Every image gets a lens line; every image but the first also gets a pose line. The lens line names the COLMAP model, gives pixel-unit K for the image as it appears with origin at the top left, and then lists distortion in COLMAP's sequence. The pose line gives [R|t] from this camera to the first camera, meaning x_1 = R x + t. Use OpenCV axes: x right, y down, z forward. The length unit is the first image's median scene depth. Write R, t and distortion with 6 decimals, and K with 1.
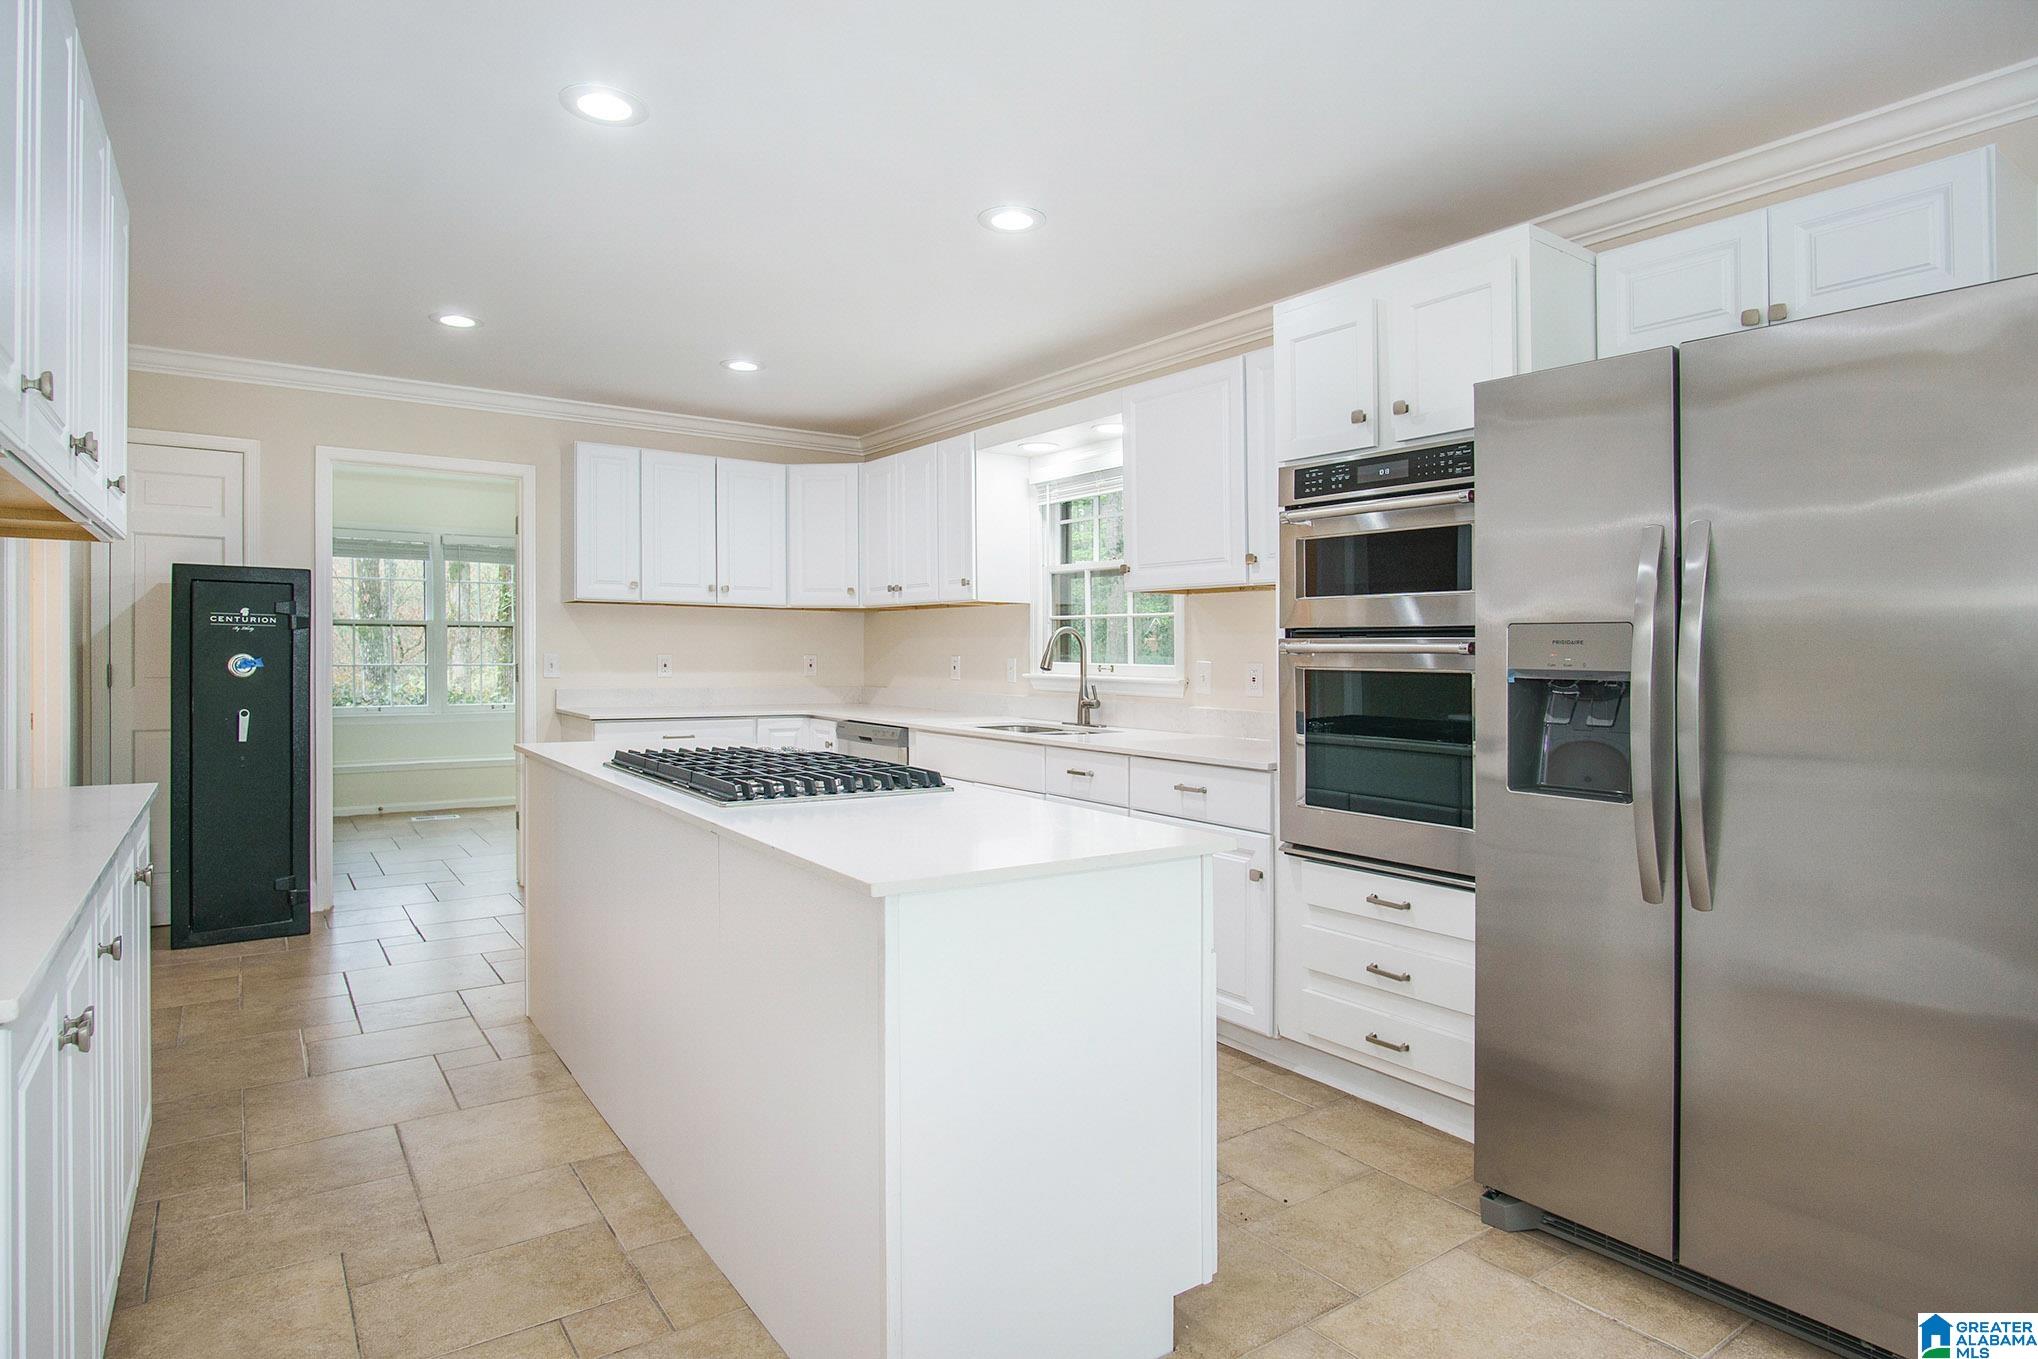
lens RADIAL K [[1112.7, 0, 1016.8], [0, 1112.7, 647.0], [0, 0, 1]] dist [-0.000873, -0.000566]
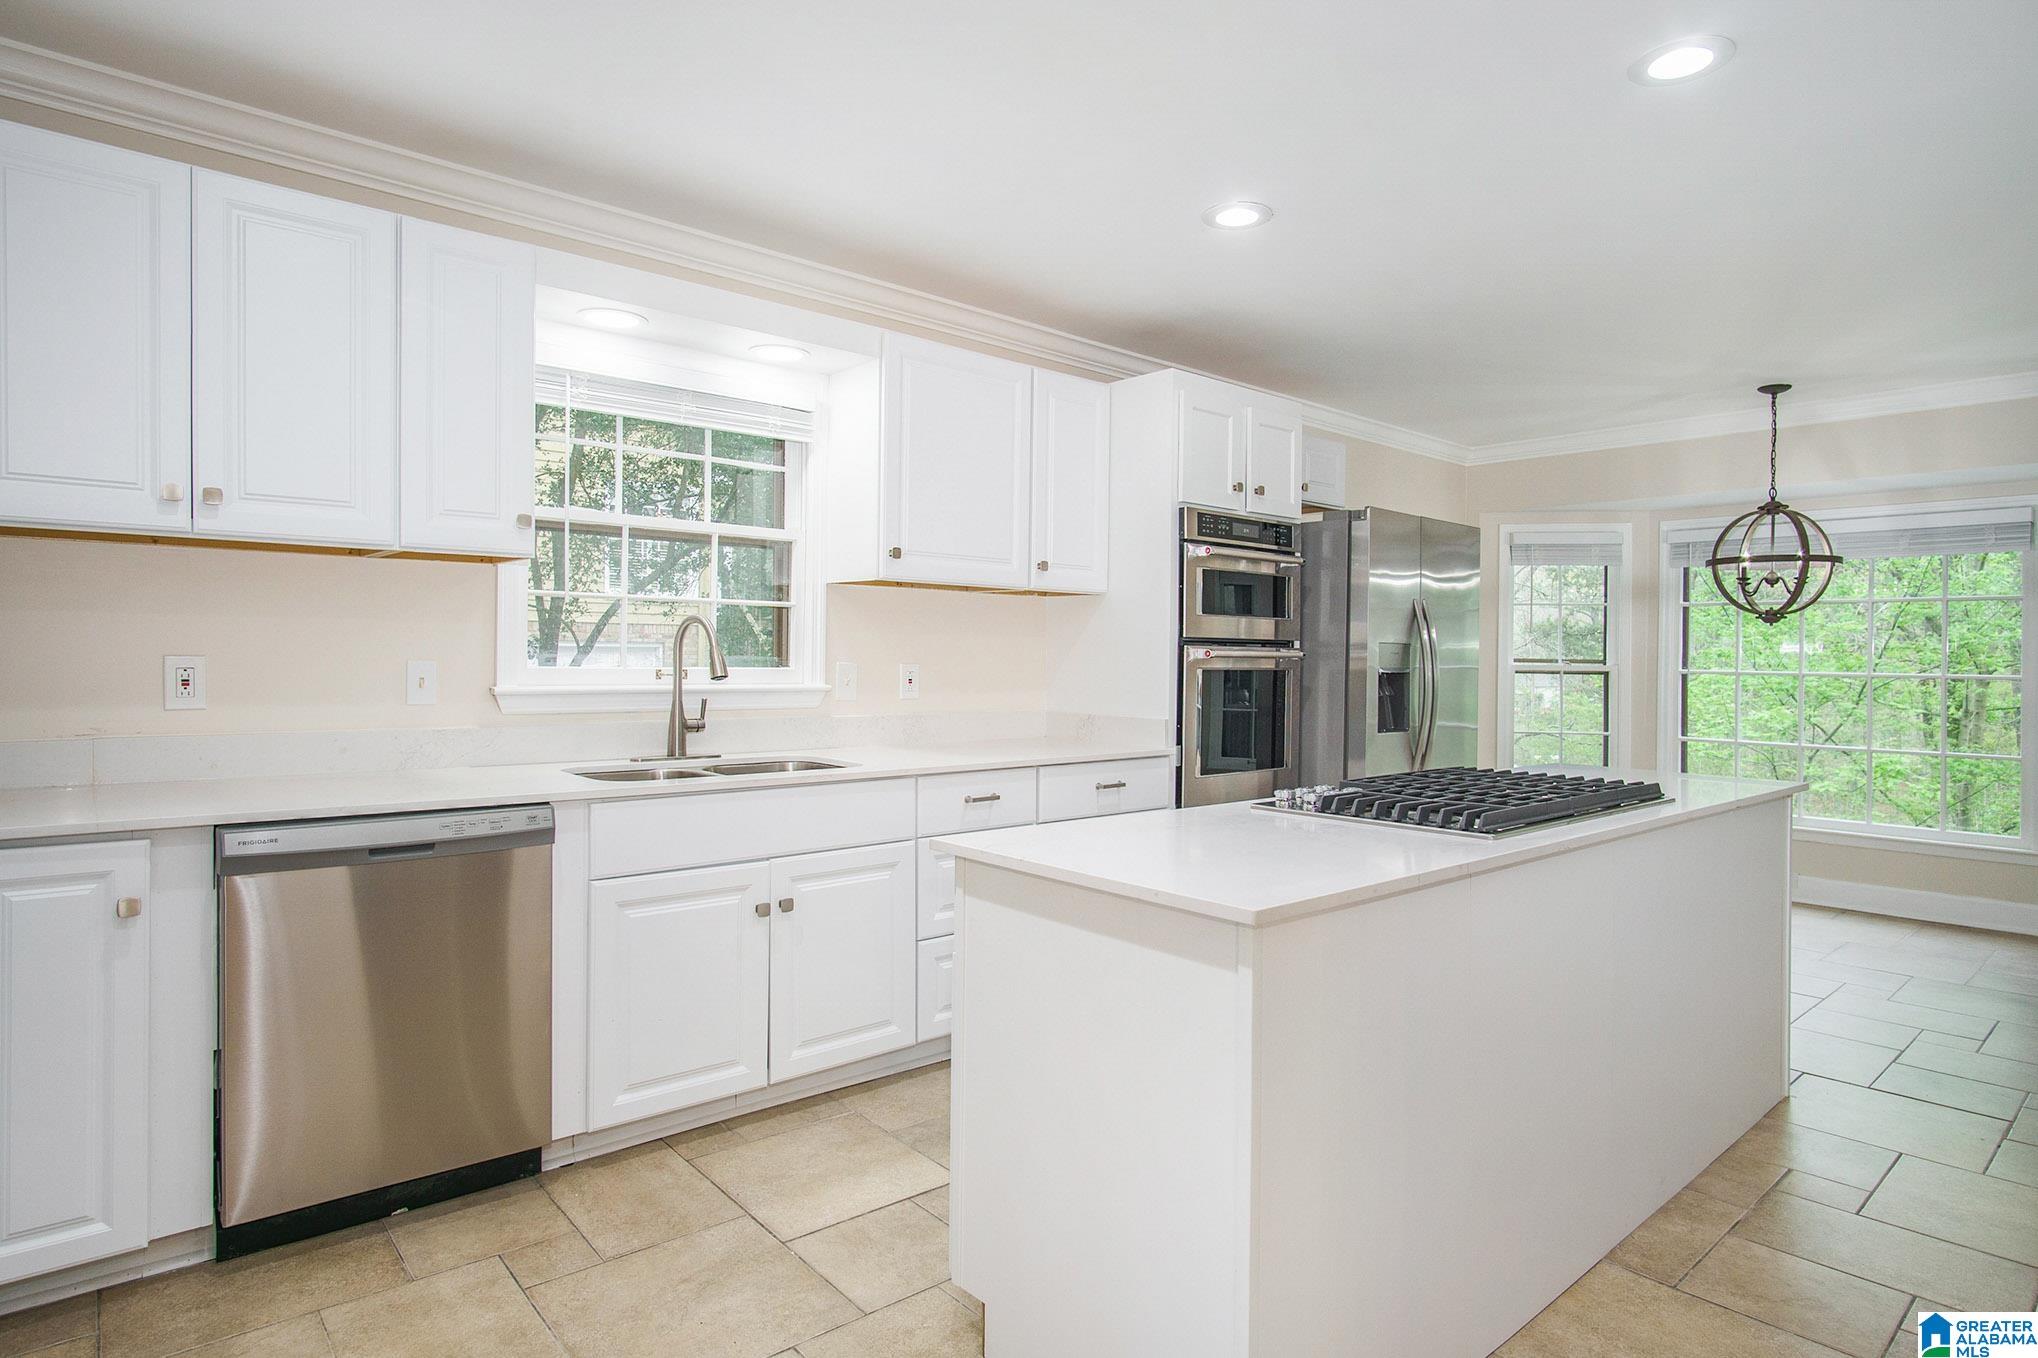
lens RADIAL K [[1094.5, 0, 1016.5], [0, 1094.5, 648.7], [0, 0, 1]] dist [-0.025629, -0.000068]
pose [[-0.093292, -0.002440, 0.995636, -0.962806], [-0.017904, 0.999839, 0.000772, -0.001431], [-0.995478, -0.017753, -0.093321, 1.313374]]
